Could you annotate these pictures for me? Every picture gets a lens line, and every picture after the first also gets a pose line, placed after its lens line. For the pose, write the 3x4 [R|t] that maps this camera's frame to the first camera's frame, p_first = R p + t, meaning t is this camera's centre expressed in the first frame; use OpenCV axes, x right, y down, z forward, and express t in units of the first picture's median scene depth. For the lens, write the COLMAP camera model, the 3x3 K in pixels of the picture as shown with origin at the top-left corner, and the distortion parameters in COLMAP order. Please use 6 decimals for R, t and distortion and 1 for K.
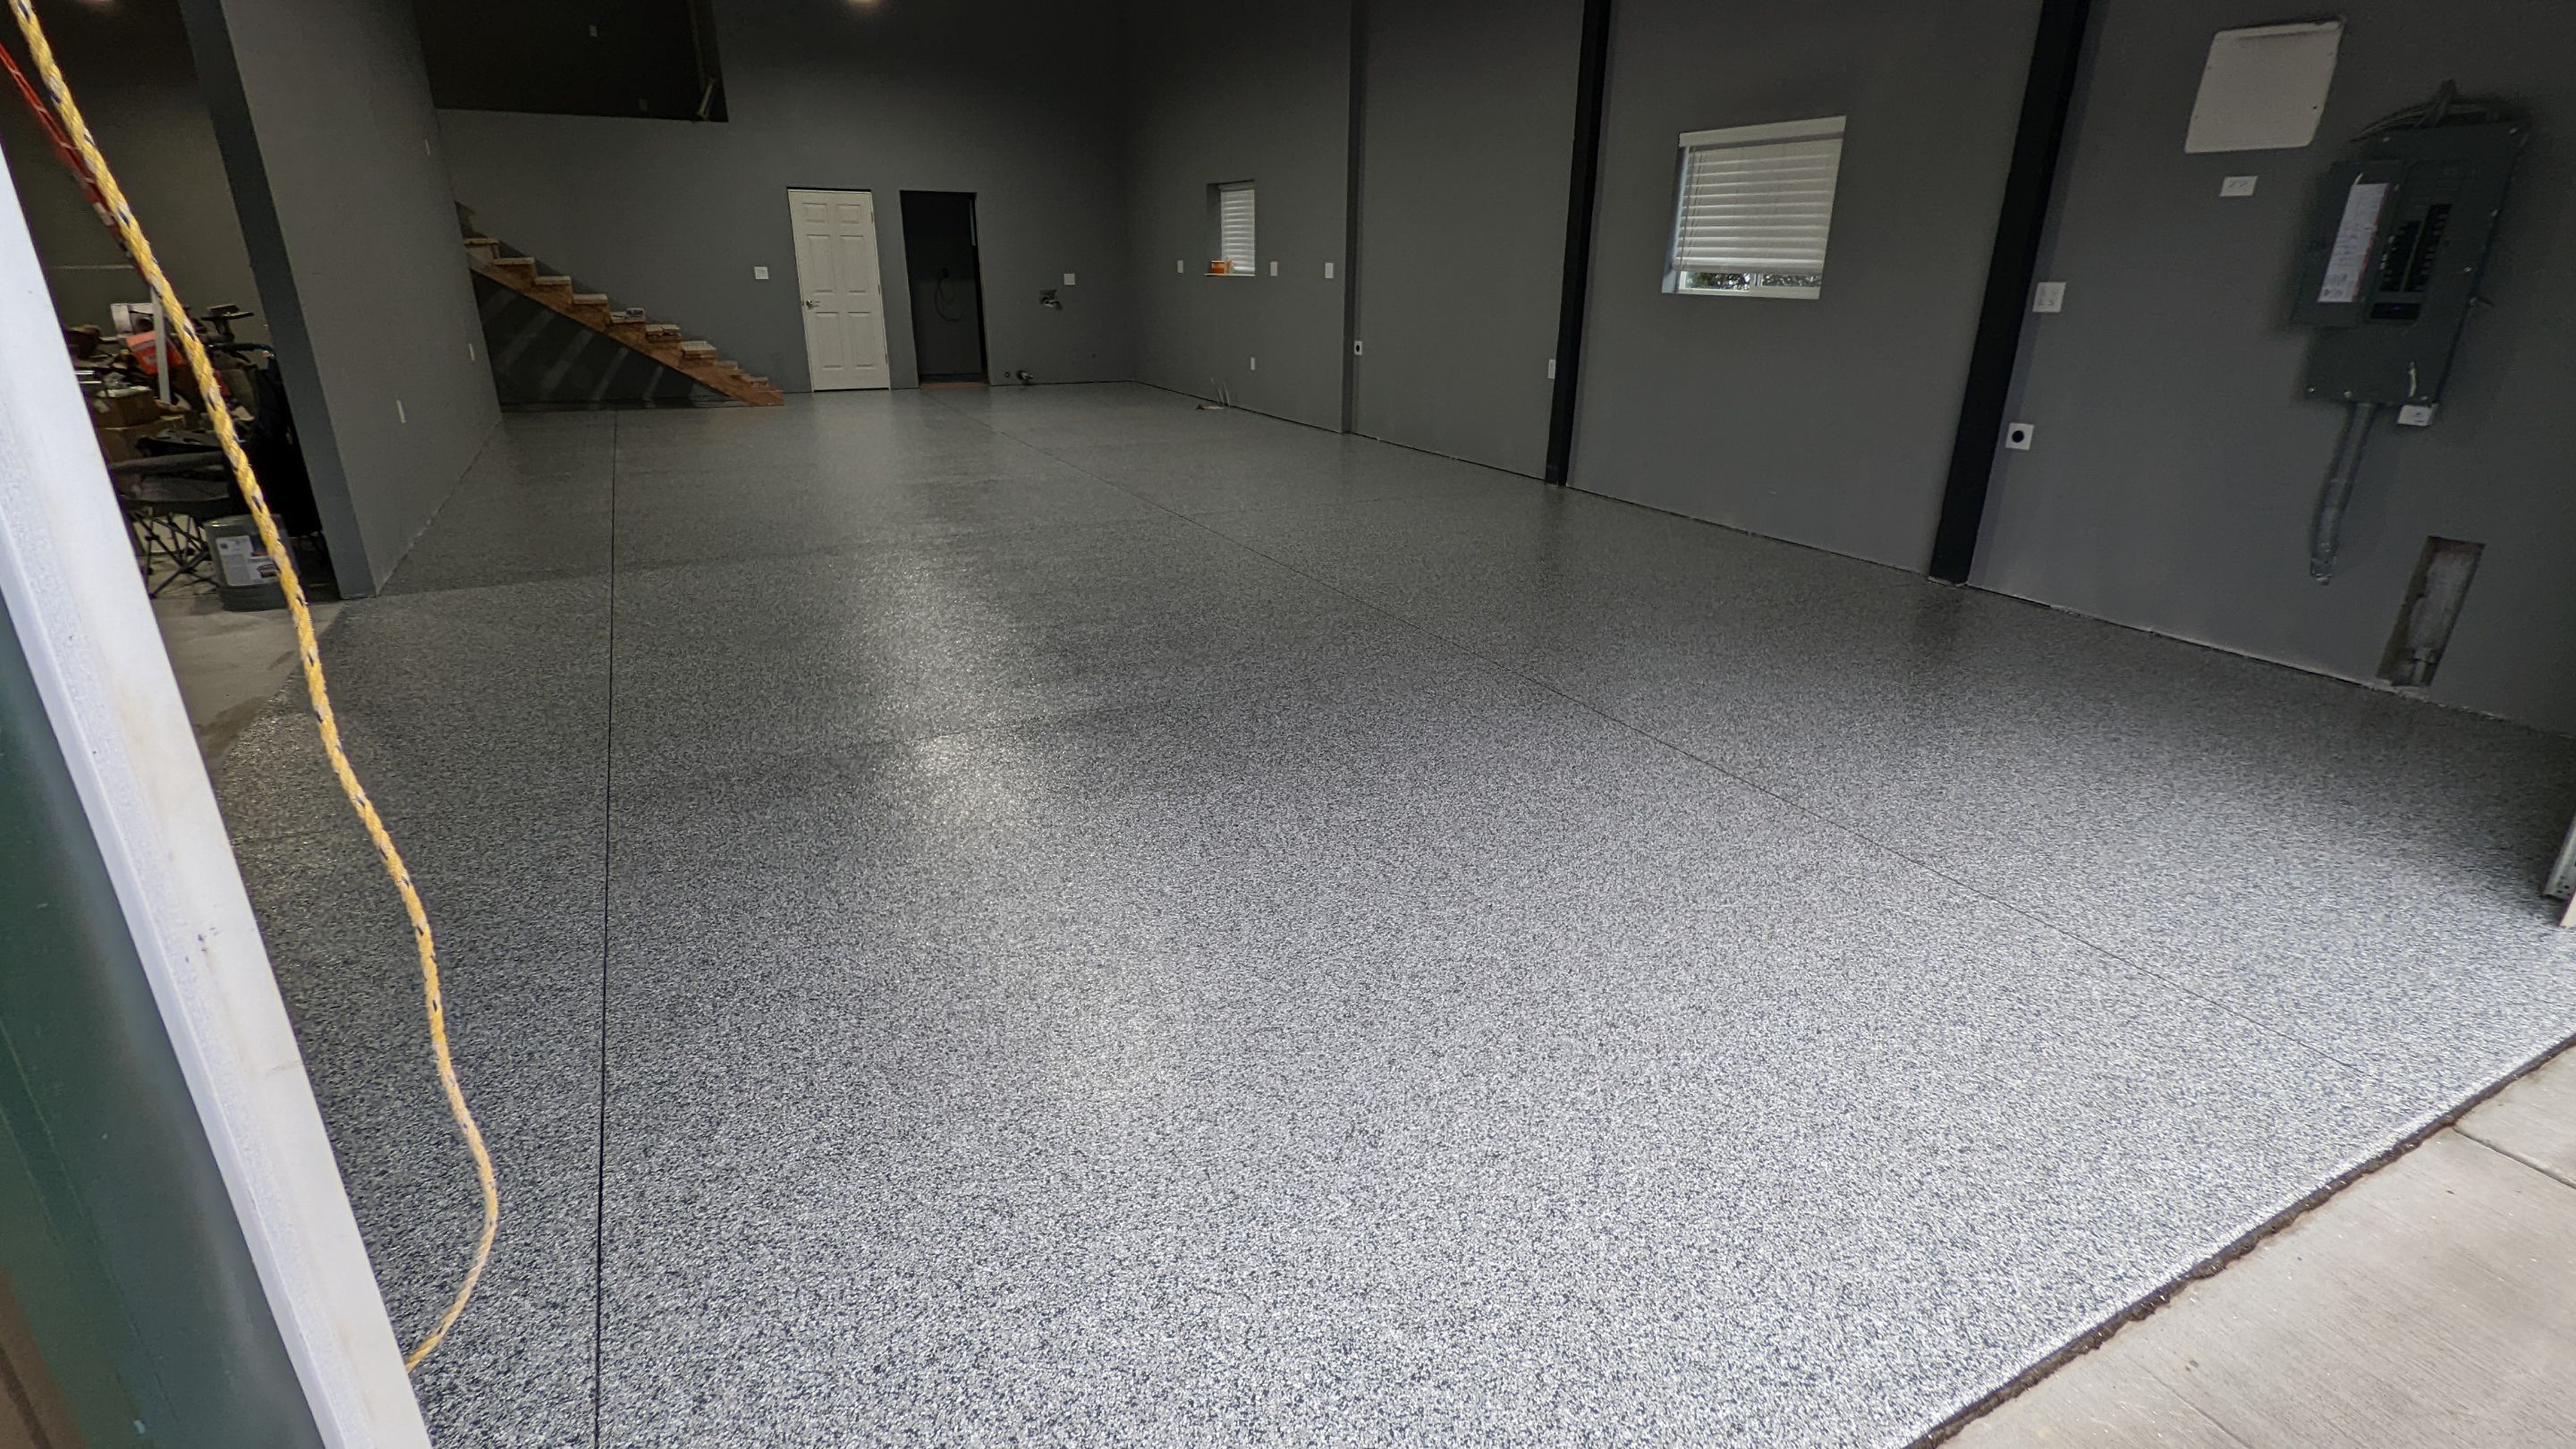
lens RADIAL K [[1193.5, 0, 1292.4], [0, 1193.5, 715.5], [0, 0, 1]] dist [0.015354, -0.000267]
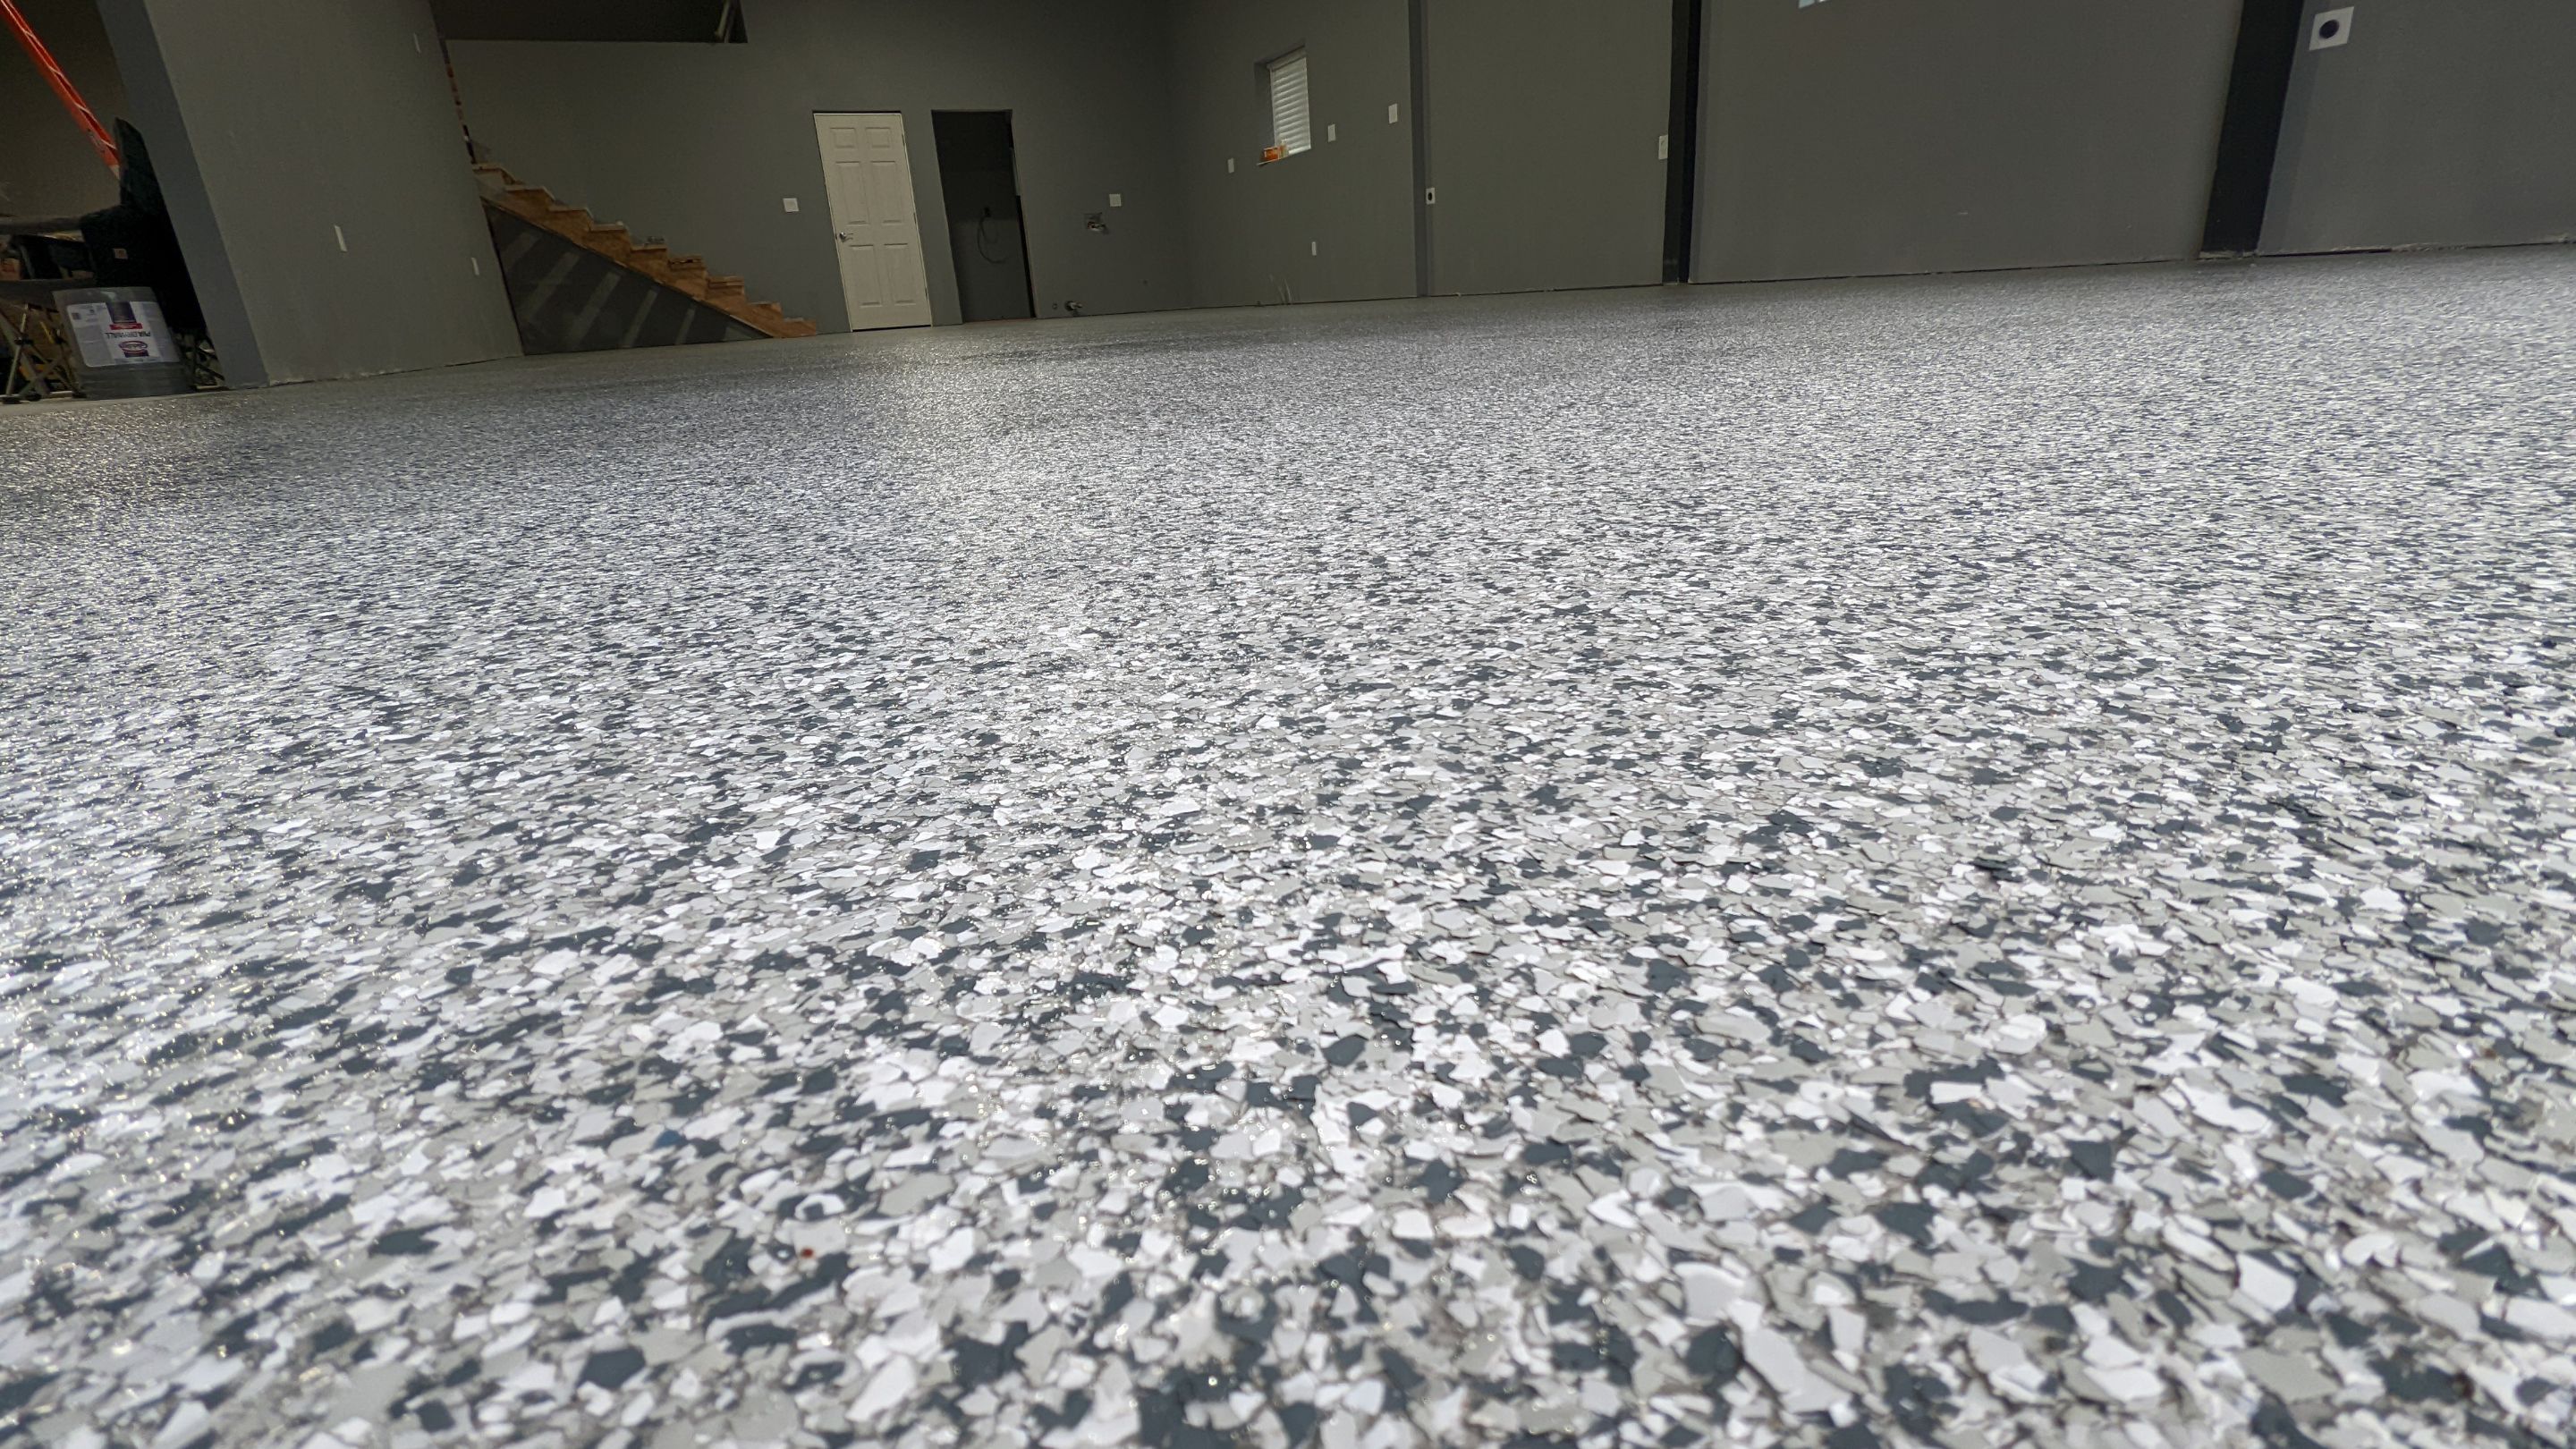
lens RADIAL K [[1193.5, 0, 1296.1], [0, 1193.5, 719.6], [0, 0, 1]] dist [0.015354, -0.000267]
pose [[0.996216, -0.053196, -0.068727, -0.003385], [0.051234, 0.998236, -0.030009, 0.089003], [0.070202, 0.026375, 0.997184, 0.102423]]
